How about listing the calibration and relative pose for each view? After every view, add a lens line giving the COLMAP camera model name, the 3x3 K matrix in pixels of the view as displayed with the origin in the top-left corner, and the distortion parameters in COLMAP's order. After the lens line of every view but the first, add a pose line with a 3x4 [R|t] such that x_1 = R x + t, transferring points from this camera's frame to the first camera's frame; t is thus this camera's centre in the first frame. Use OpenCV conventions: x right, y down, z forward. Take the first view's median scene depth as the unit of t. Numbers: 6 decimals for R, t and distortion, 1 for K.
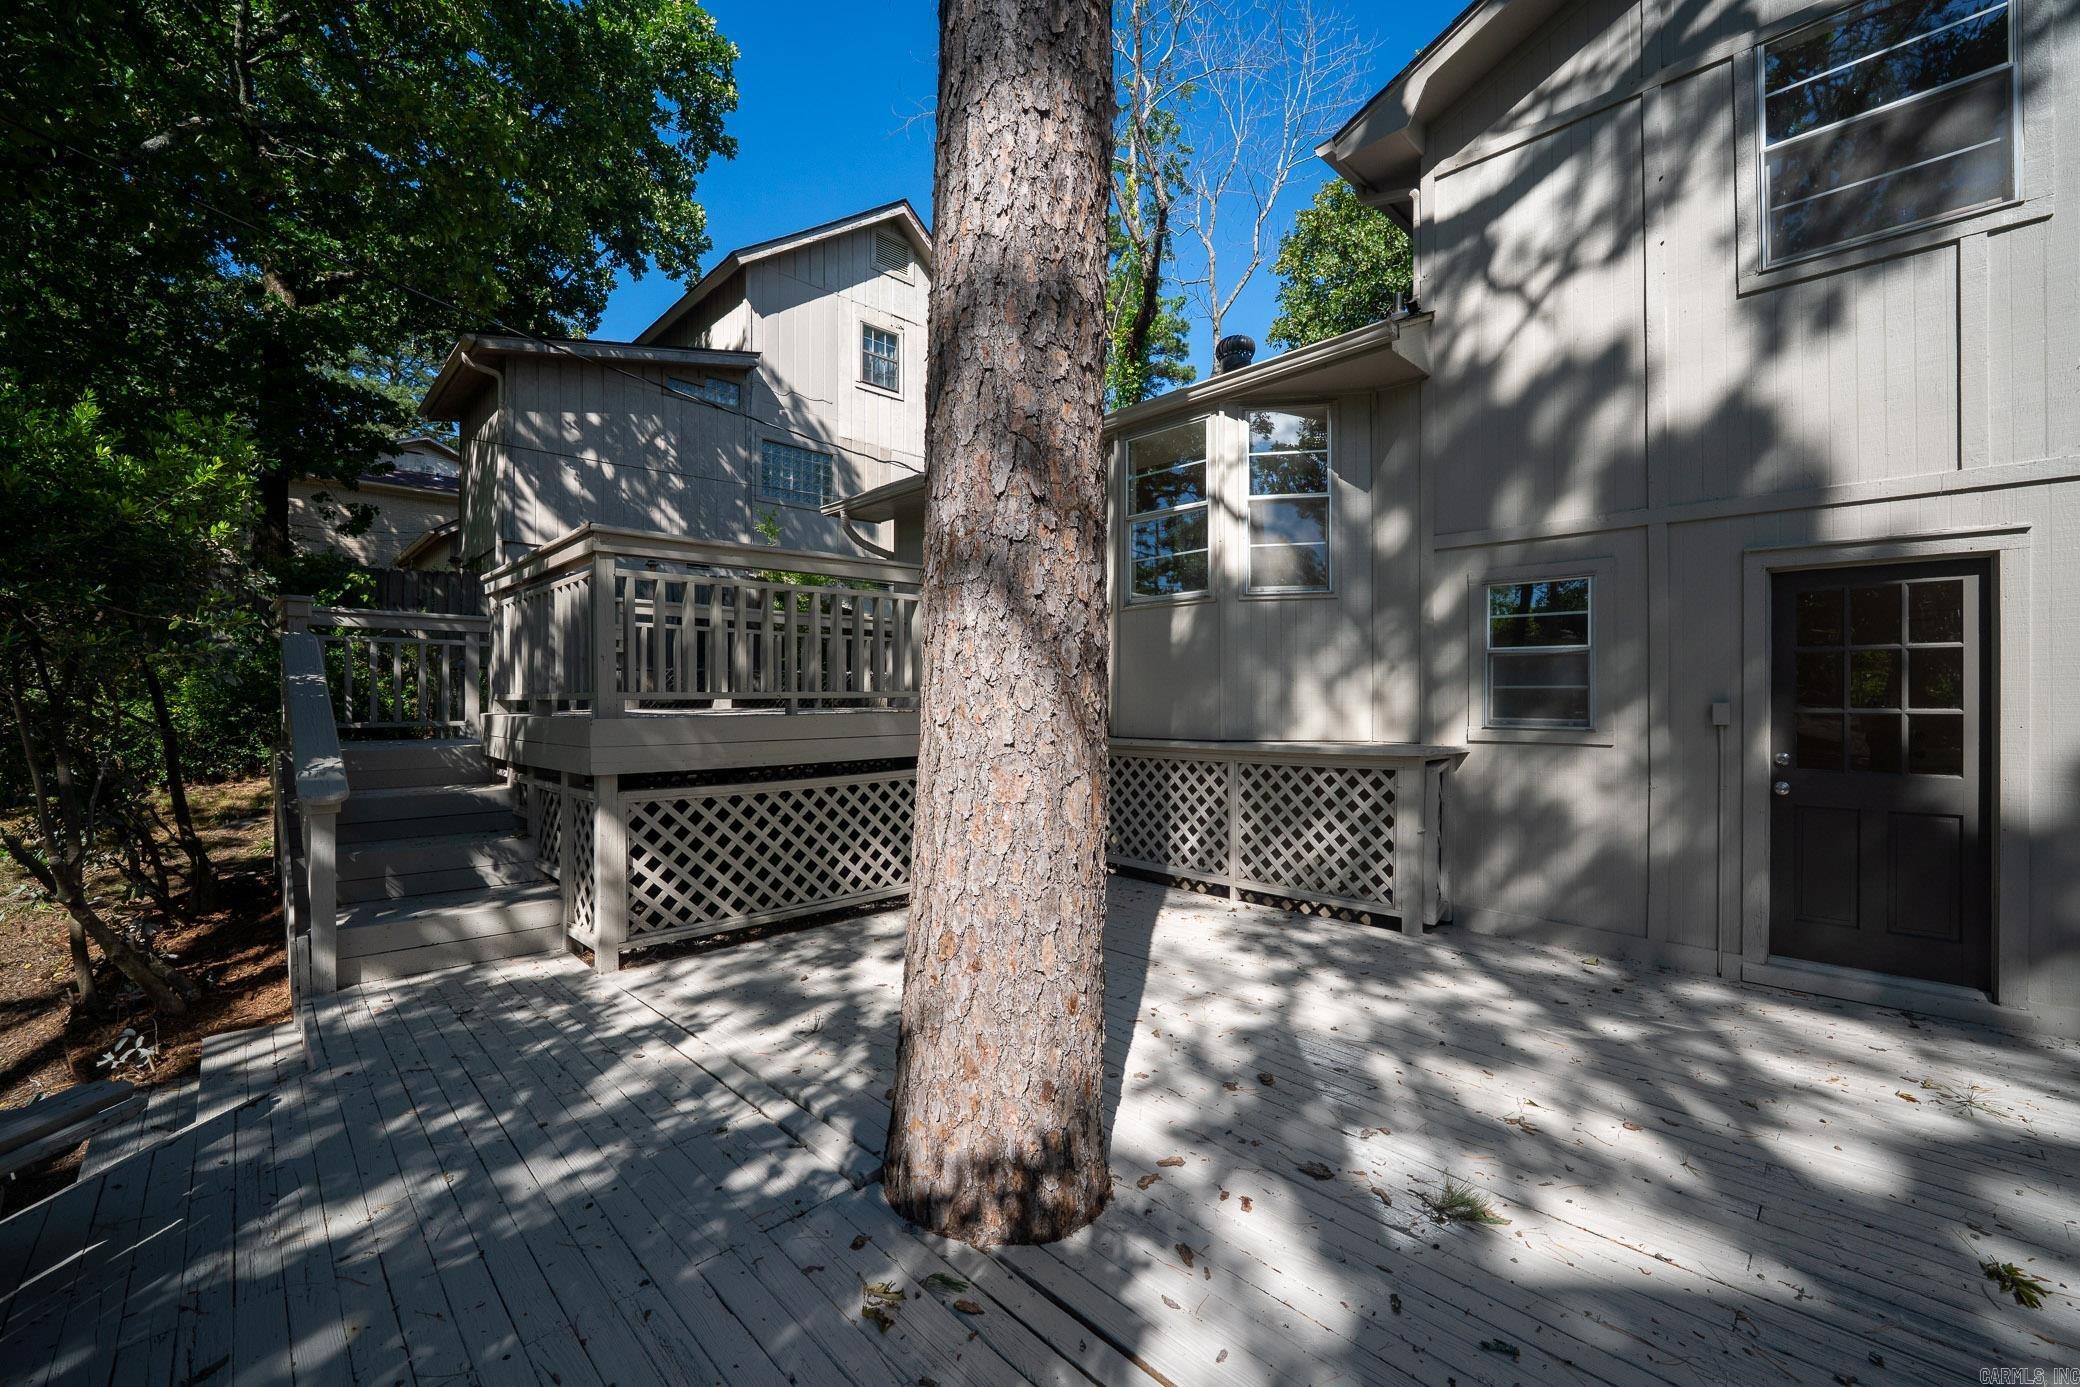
lens RADIAL K [[835.0, 0, 1046.5], [0, 835.0, 696.3], [0, 0, 1]] dist [-0.007256, -0.000471]
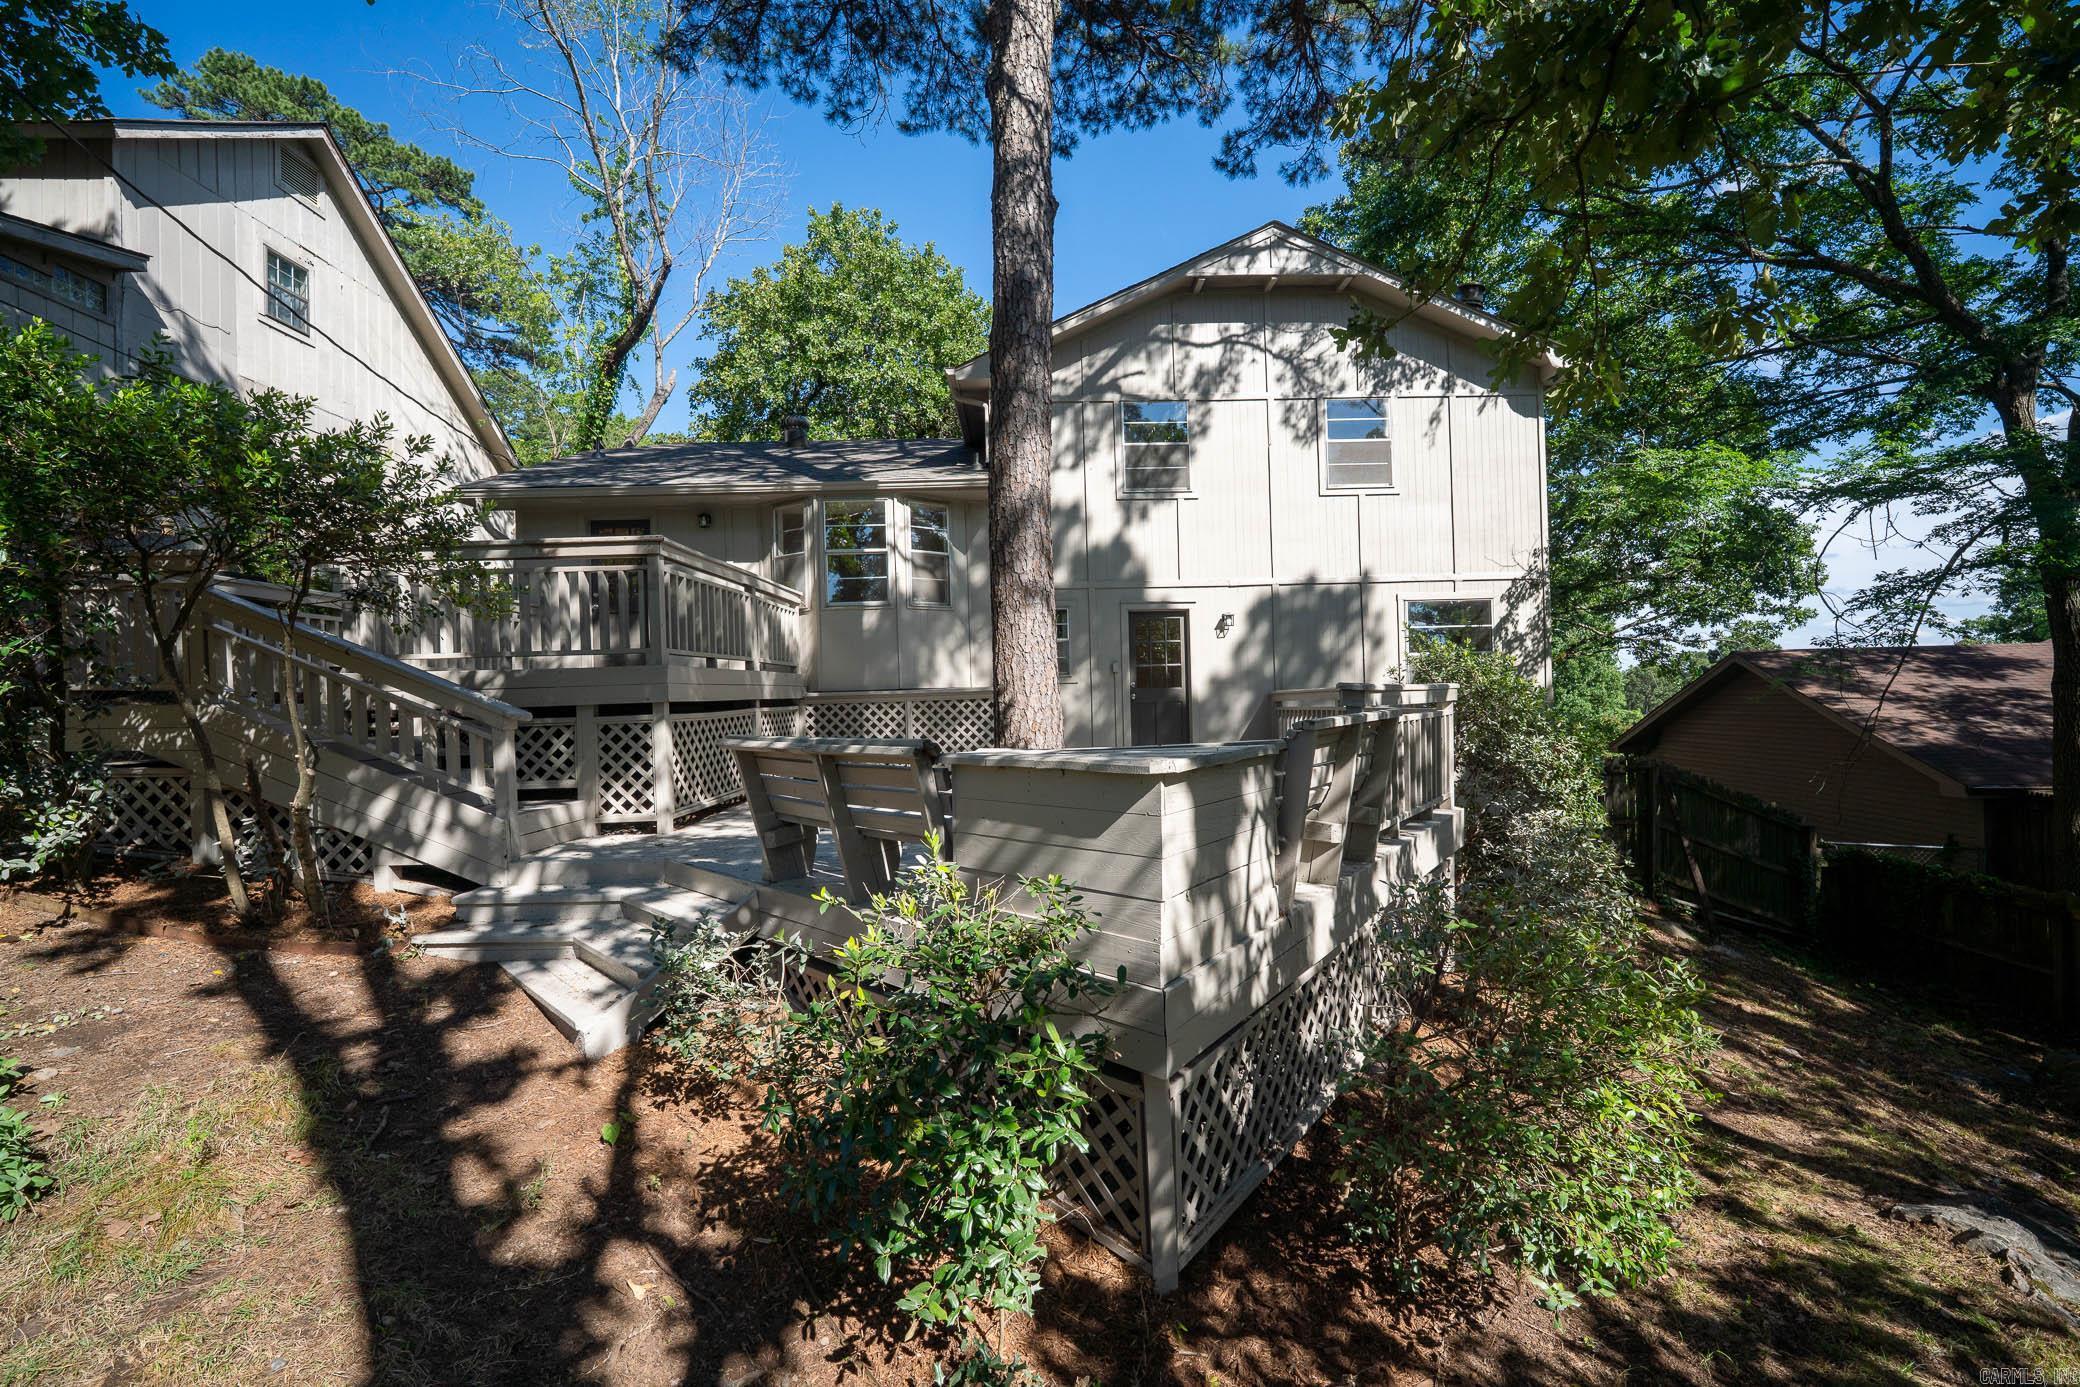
lens RADIAL K [[835.0, 0, 1020.3], [0, 835.0, 676.5], [0, 0, 1]] dist [-0.007256, -0.000471]
pose [[0.680589, -0.009409, 0.732605, -0.906899], [0.024926, 0.999636, -0.010317, 0.053151], [-0.732242, 0.025282, 0.680575, -0.360530]]
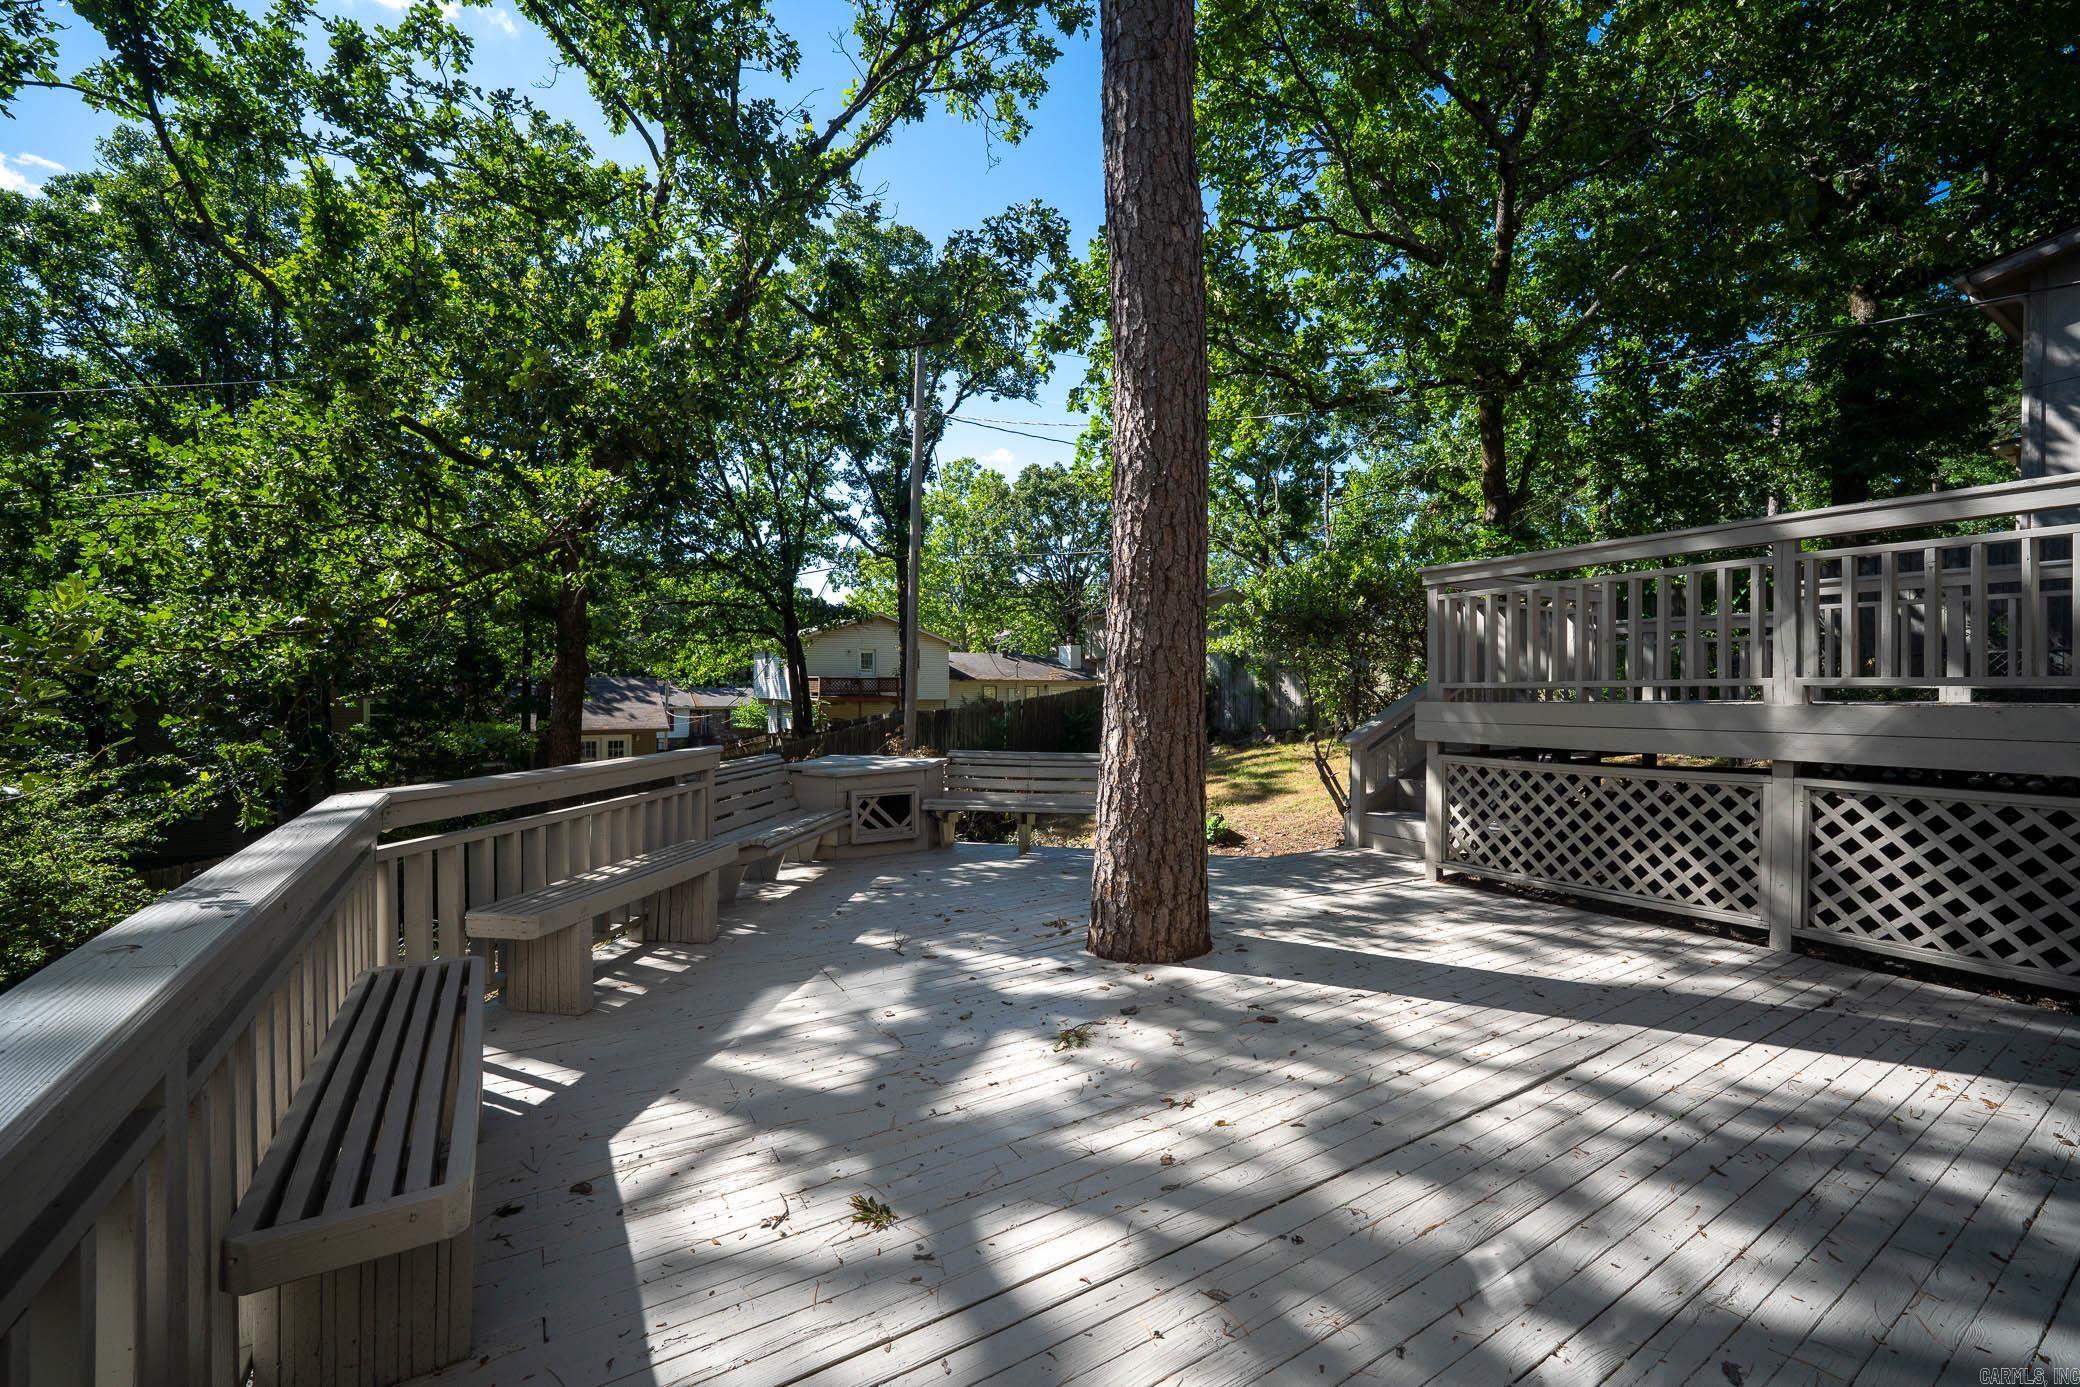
lens RADIAL K [[835.0, 0, 1042.2], [0, 835.0, 692.1], [0, 0, 1]] dist [-0.007256, -0.000471]
pose [[-0.220364, -0.000208, -0.975418, 1.010983], [-0.001719, 0.999999, 0.000175, 0.011107], [0.975416, 0.001715, -0.220364, 0.669610]]
